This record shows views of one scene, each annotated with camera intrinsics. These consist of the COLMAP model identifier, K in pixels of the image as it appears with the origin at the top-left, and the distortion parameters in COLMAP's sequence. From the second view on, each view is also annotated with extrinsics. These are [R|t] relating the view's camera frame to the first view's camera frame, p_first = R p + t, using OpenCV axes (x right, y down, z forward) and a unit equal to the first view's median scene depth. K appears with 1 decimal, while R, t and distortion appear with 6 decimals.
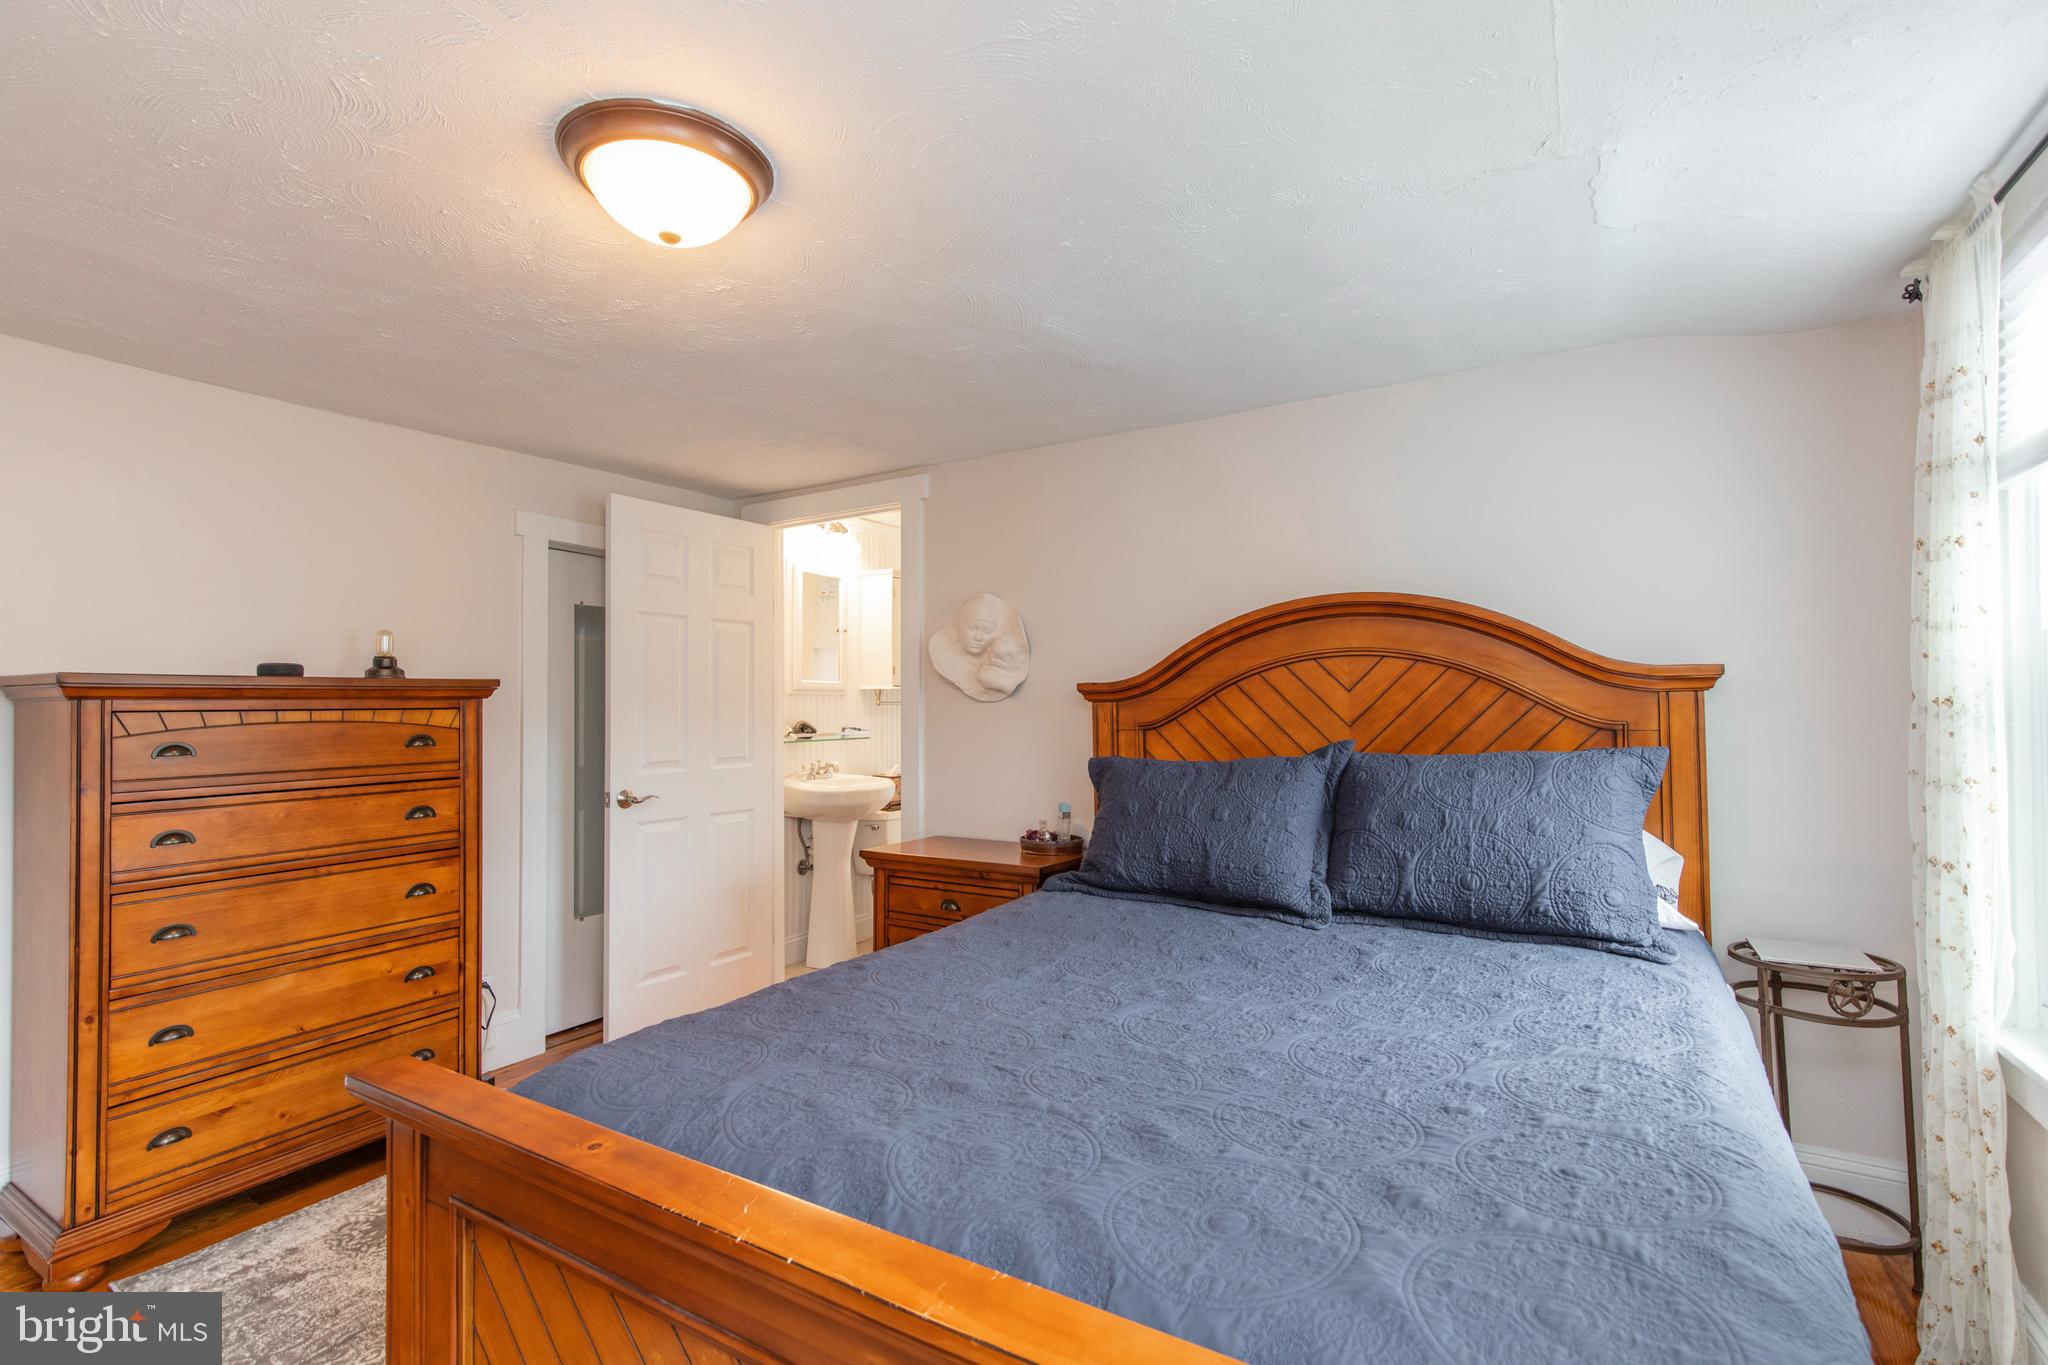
lens RADIAL K [[920.6, 0, 1035.0], [0, 920.6, 681.6], [0, 0, 1]] dist [0.008988, -0.001348]
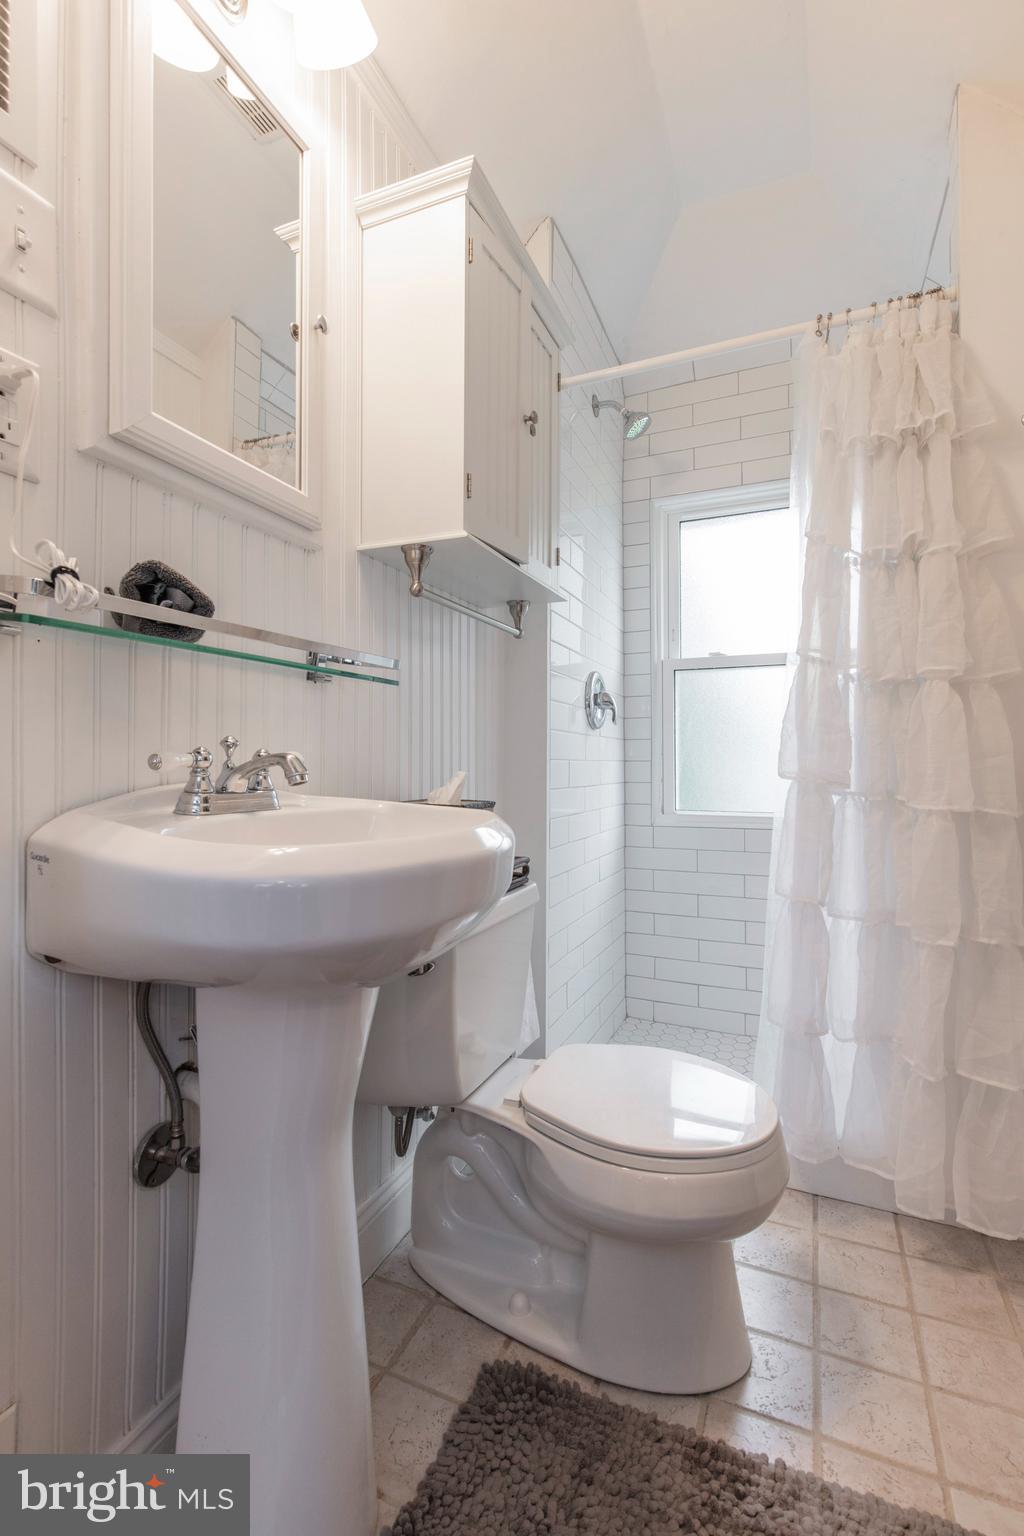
lens RADIAL K [[690.5, 0, 517.0], [0, 690.5, 769.1], [0, 0, 1]] dist [0.008988, -0.001348]
pose [[0.988238, 0.009844, 0.152604, -0.223913], [-0.014312, 0.999500, 0.028210, 0.106677], [-0.152249, -0.030063, 0.987885, 0.972302]]
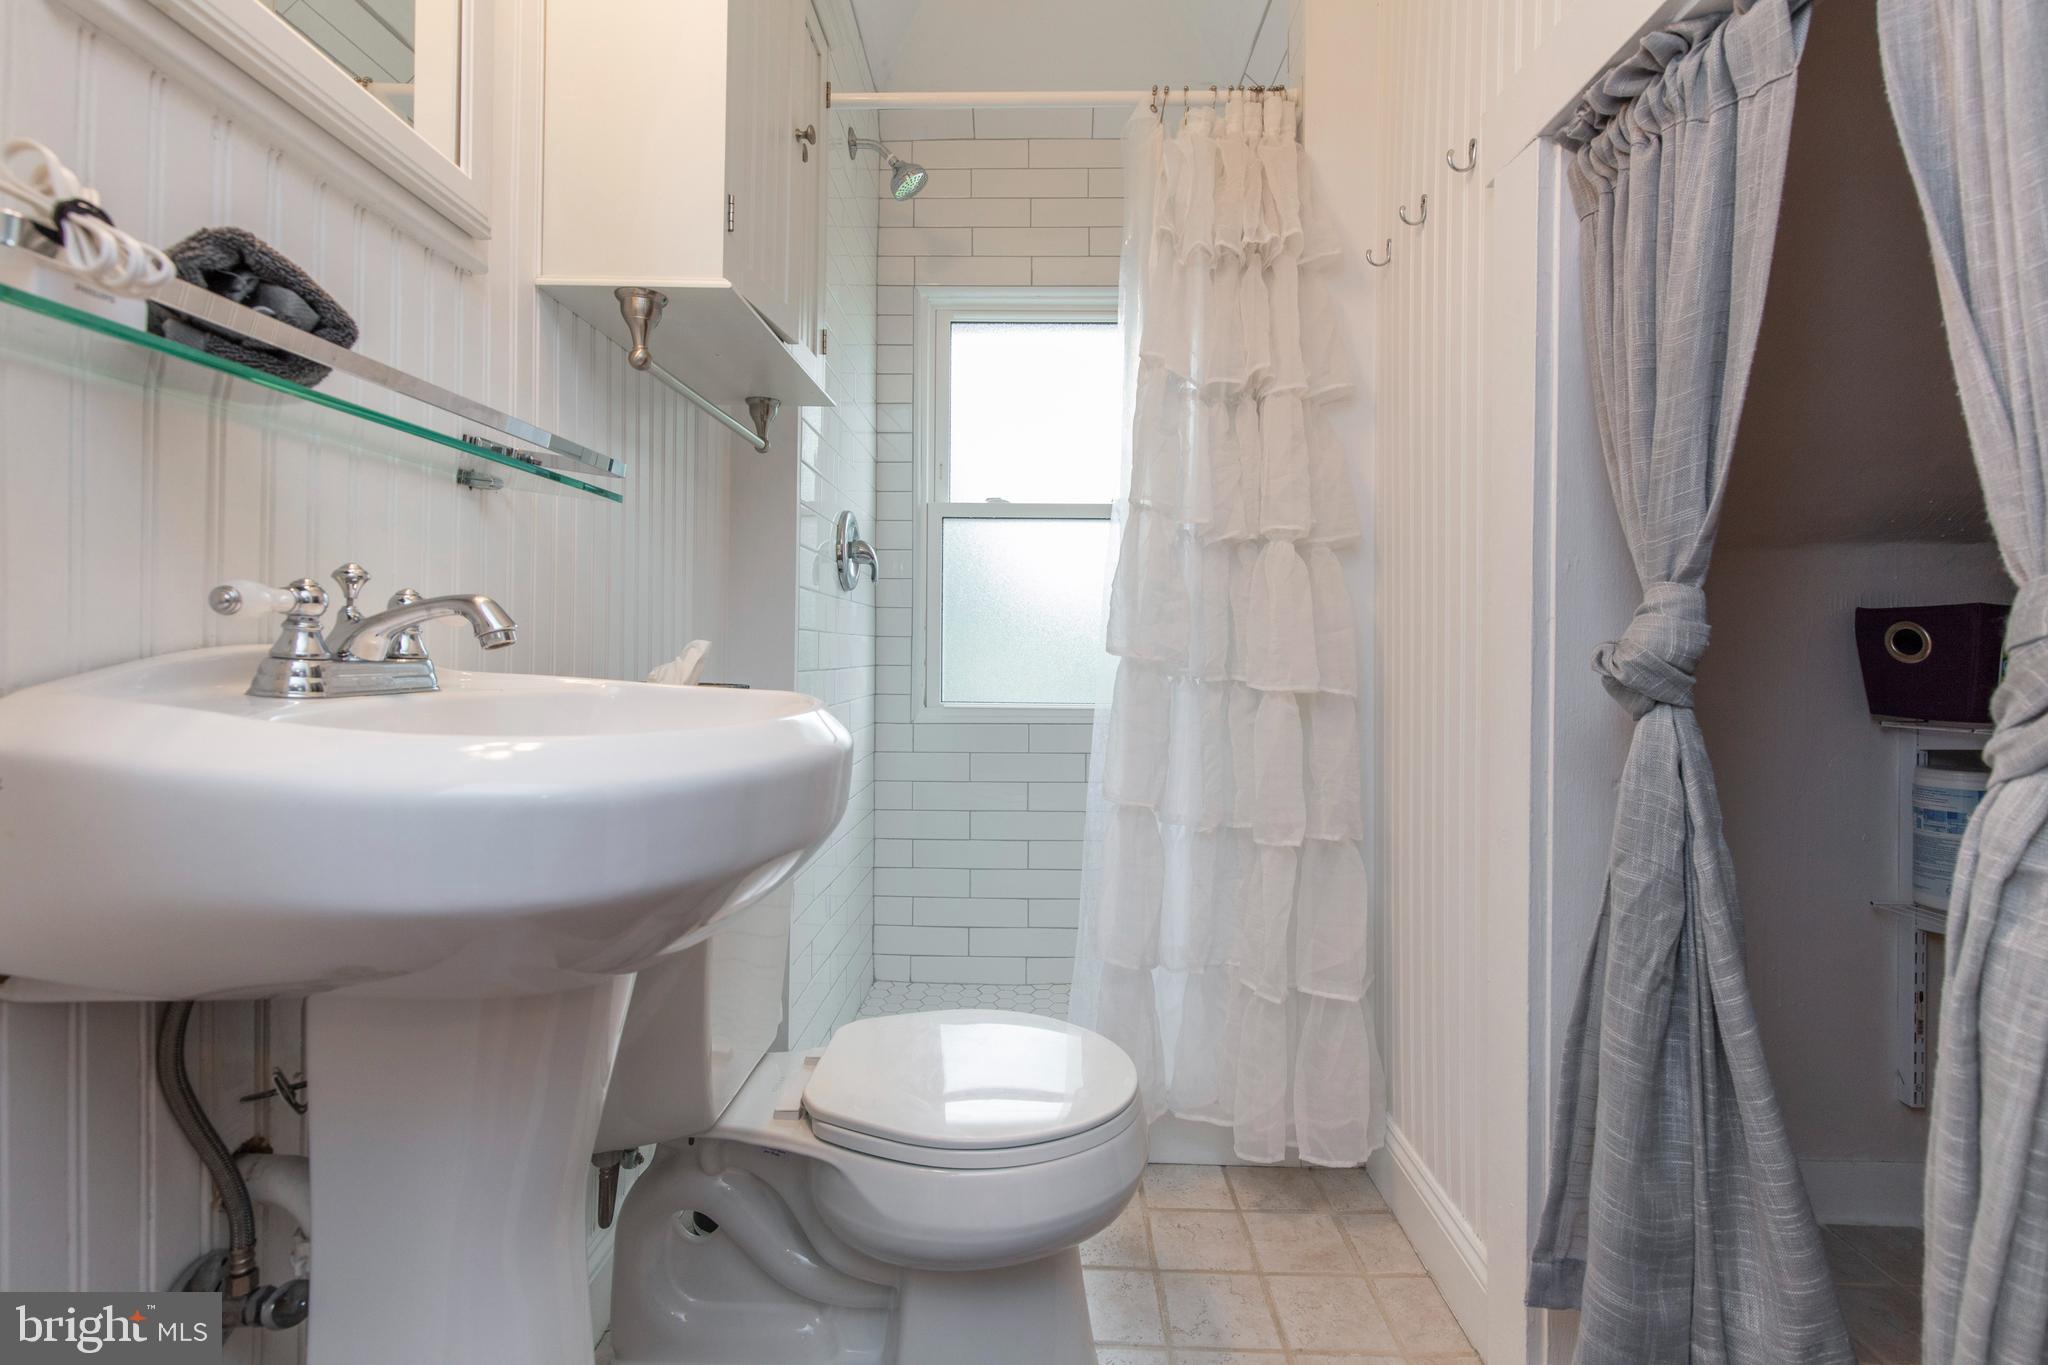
lens RADIAL K [[920.6, 0, 1013.3], [0, 920.6, 665.1], [0, 0, 1]] dist [0.008988, -0.001348]
pose [[0.862325, 0.010986, 0.506235, -0.265947], [-0.029607, 0.999148, 0.028751, 0.114719], [-0.505488, -0.039781, 0.861916, 0.997137]]
